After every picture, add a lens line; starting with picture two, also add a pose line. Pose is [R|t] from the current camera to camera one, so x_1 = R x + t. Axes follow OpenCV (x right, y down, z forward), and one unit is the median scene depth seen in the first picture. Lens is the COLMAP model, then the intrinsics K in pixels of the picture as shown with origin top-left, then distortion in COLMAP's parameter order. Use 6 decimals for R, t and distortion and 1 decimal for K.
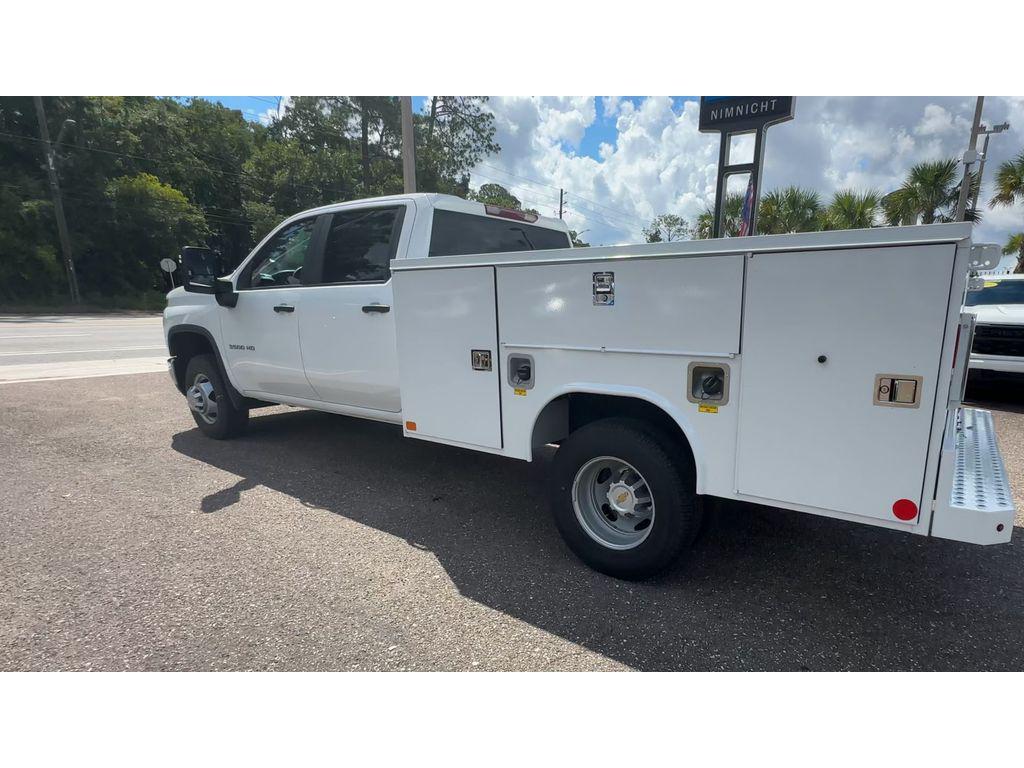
lens RADIAL K [[550.5, 0, 606.3], [0, 550.5, 443.9], [0, 0, 1]] dist [0.000849, 0.000218]
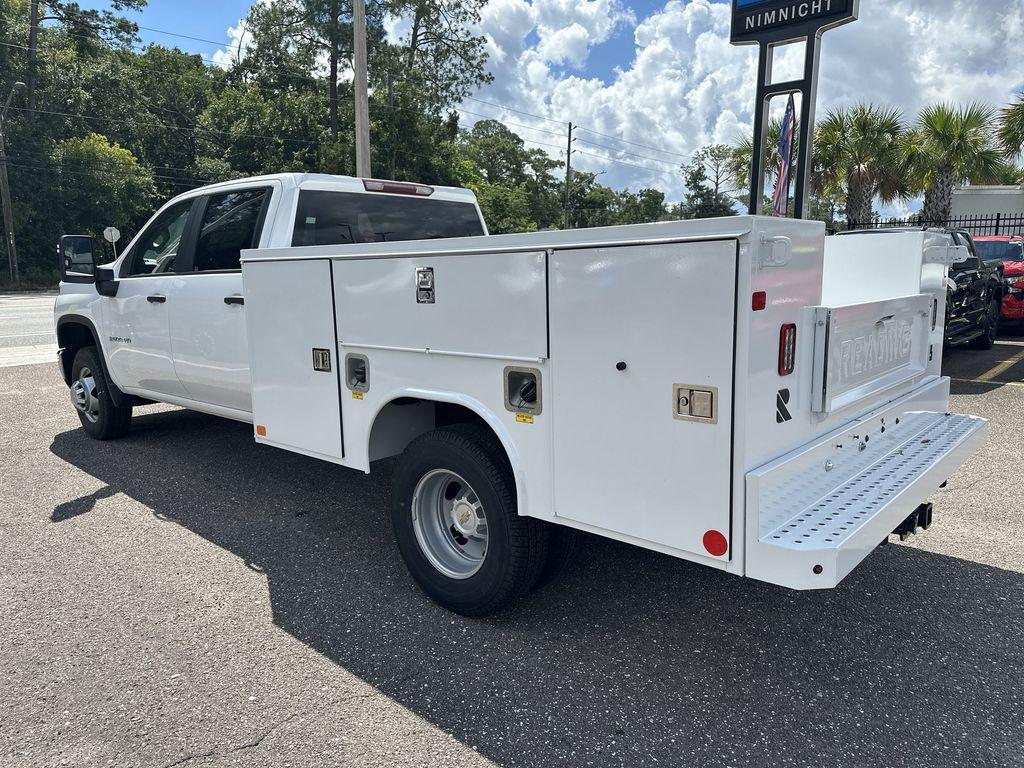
lens RADIAL K [[724.7, 0, 516.9], [0, 724.7, 387.3], [0, 0, 1]] dist [0.055016, -0.059563]
pose [[0.986188, 0.002076, -0.165619, 0.151444], [-0.015507, 0.996687, -0.079842, -0.008625], [0.164904, 0.081308, 0.982952, -0.061922]]
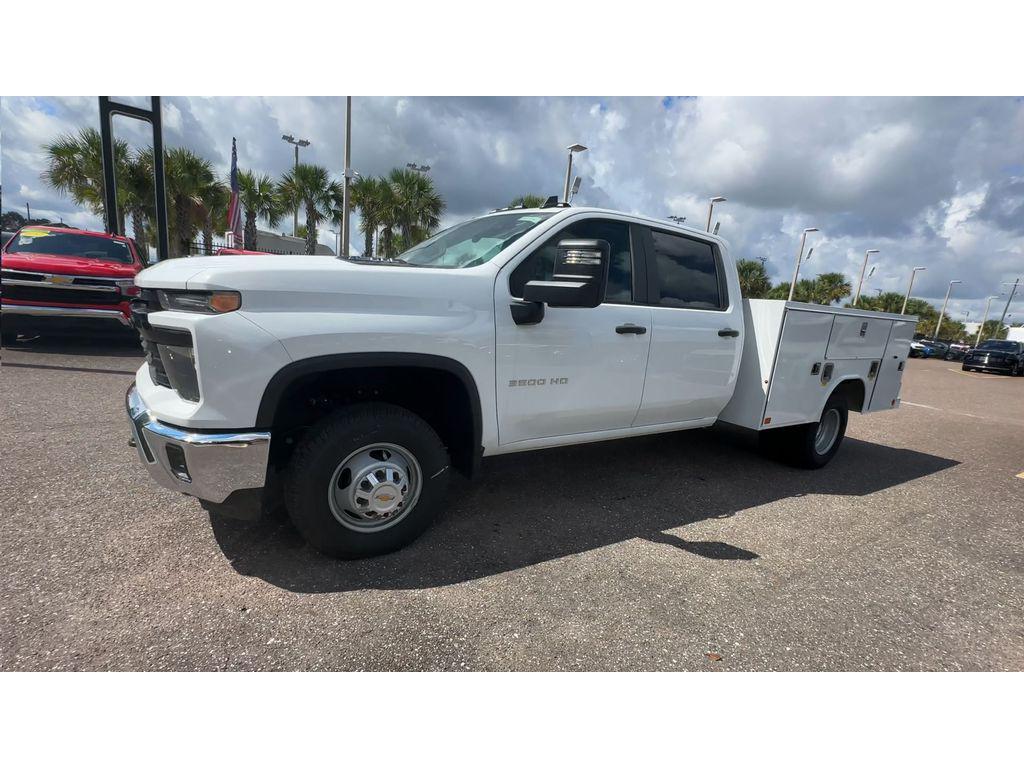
lens RADIAL K [[465.7, 0, 536.7], [0, 465.7, 436.3], [0, 0, 1]] dist [0.000848, 0.000355]
pose [[0.408304, -0.226327, 0.884344, -0.983679], [0.149157, 0.972298, 0.179971, -0.176363], [-0.900577, 0.058423, 0.430752, 0.622404]]
